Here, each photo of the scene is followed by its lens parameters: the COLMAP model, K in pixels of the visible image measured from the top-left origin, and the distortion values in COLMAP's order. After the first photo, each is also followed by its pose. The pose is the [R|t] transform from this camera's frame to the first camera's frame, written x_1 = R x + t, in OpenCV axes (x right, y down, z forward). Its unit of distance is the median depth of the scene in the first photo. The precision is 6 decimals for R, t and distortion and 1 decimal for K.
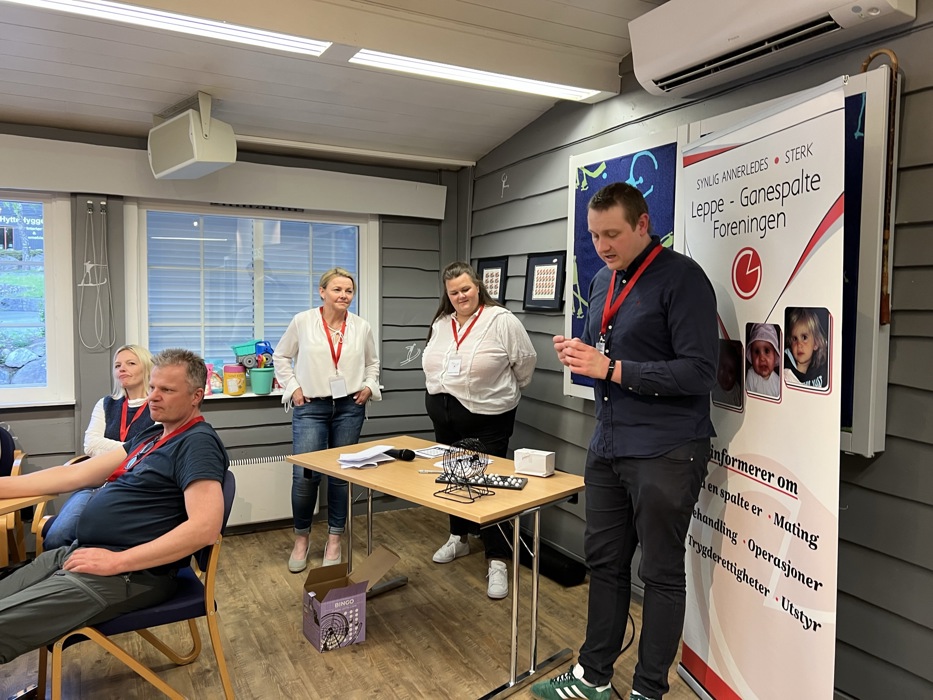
lens RADIAL K [[710.8, 0, 465.5], [0, 710.8, 345.6], [0, 0, 1]] dist [0.039073, -0.010347]
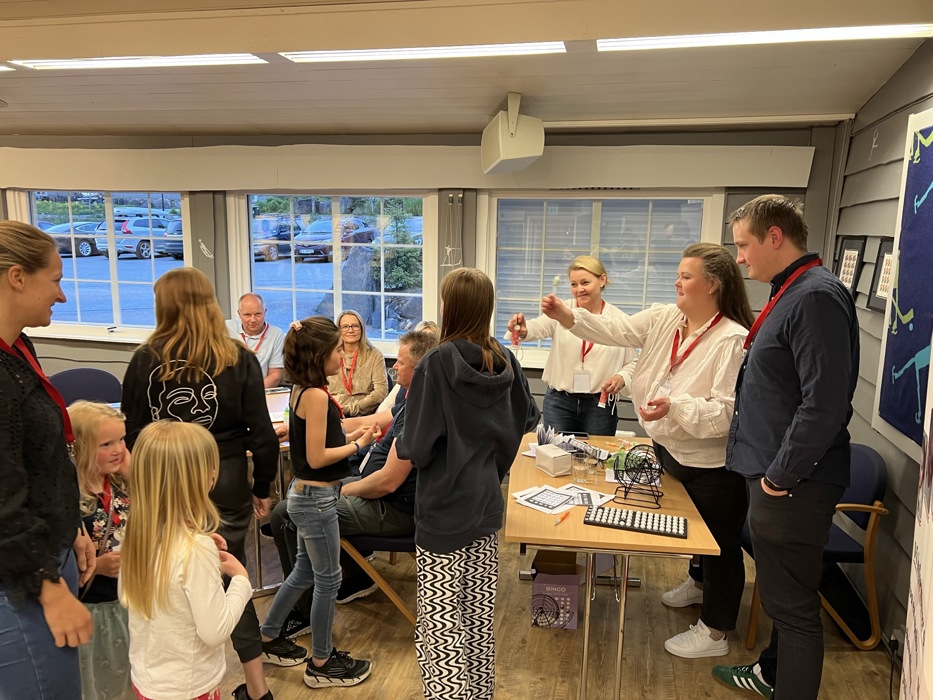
lens RADIAL K [[710.8, 0, 475.0], [0, 710.8, 366.3], [0, 0, 1]] dist [0.039073, -0.010347]
pose [[0.770280, 0.119008, -0.626503, 0.314361], [-0.044346, 0.990050, 0.133543, -0.090085], [0.636162, -0.075083, 0.767894, 0.117042]]
